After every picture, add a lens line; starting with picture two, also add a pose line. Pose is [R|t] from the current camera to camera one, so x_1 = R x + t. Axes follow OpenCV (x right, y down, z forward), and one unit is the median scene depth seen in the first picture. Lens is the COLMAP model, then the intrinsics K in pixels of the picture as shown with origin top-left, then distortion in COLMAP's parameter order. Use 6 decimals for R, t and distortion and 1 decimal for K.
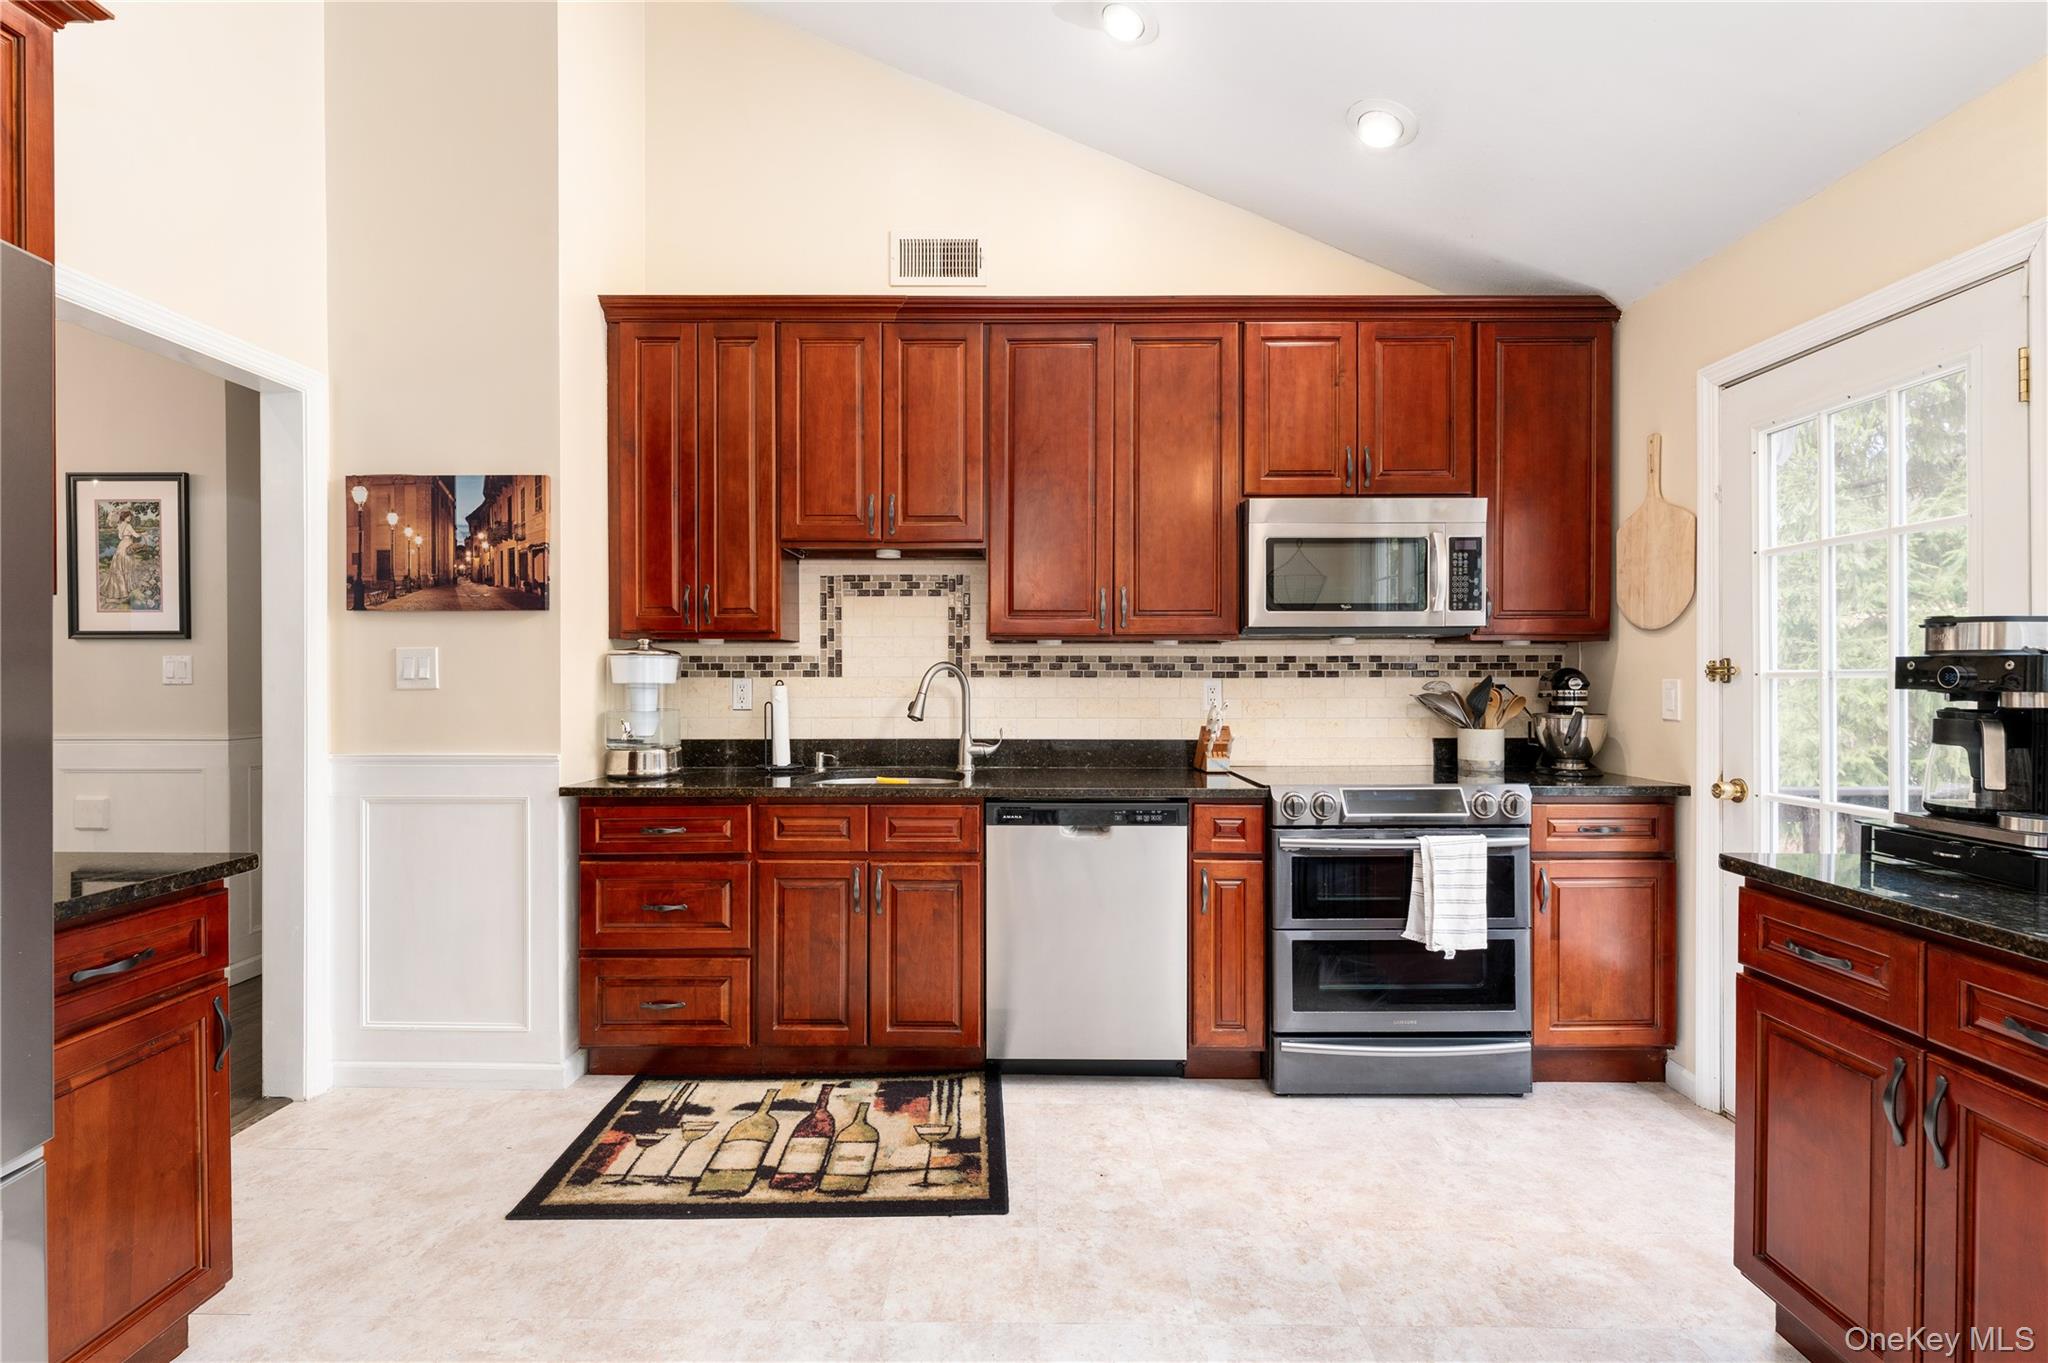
lens RADIAL K [[936.0, 0, 1022.4], [0, 936.0, 678.9], [0, 0, 1]] dist [-0.005949, 0.001776]
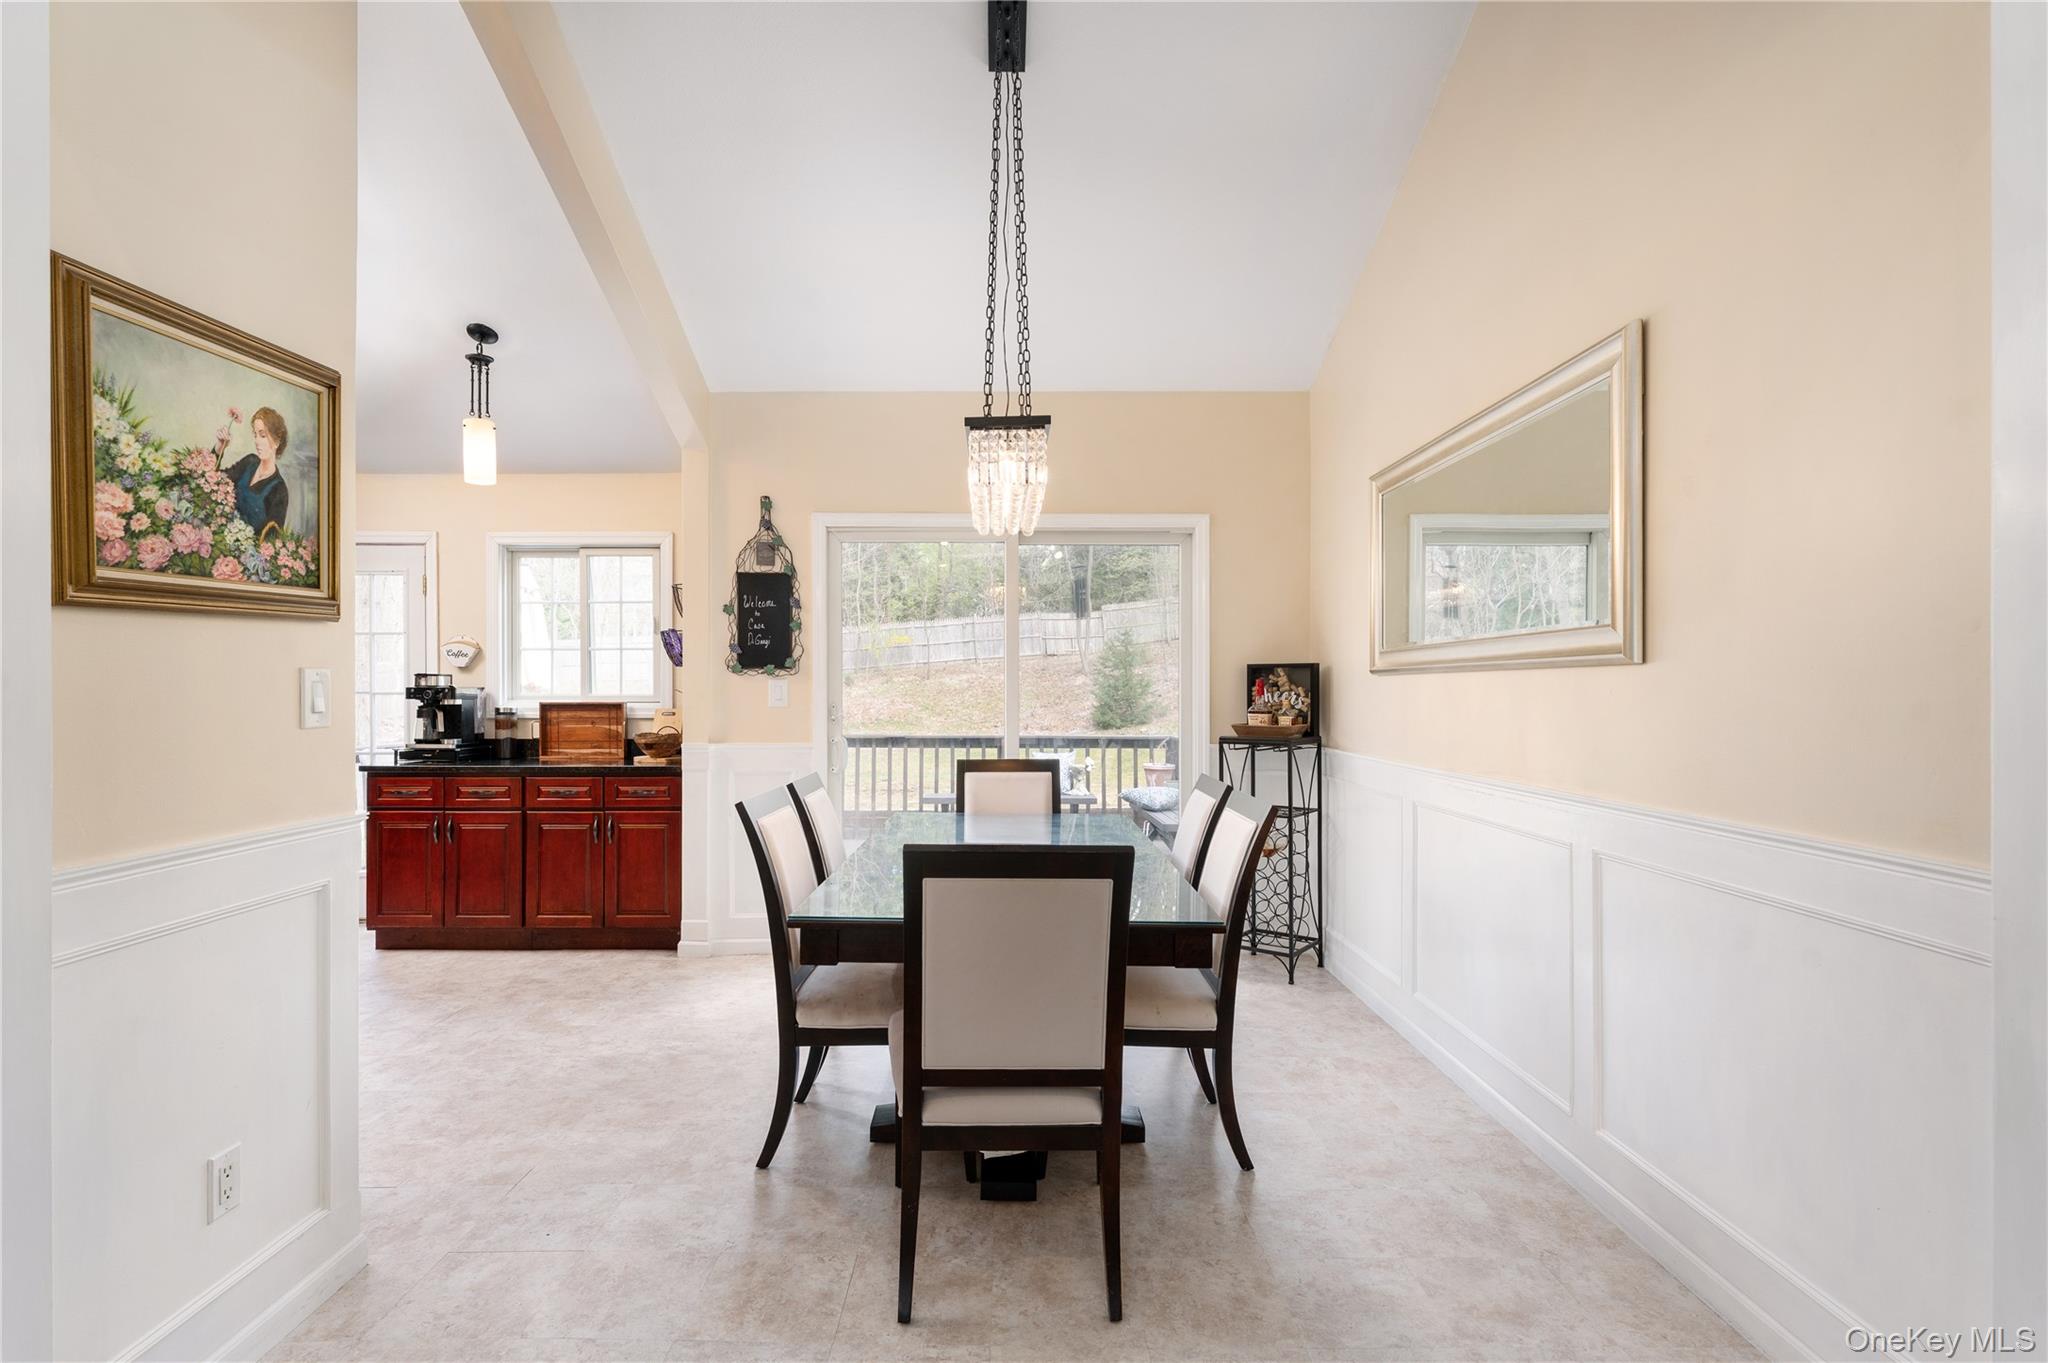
lens RADIAL K [[981.1, 0, 1011.4], [0, 981.1, 686.6], [0, 0, 1]] dist [-0.003403, -0.000492]
pose [[-0.017081, 0.002164, 0.999852, -1.204201], [0.002151, 0.999995, -0.002127, -0.010094], [-0.999852, 0.002115, -0.017086, -0.446183]]
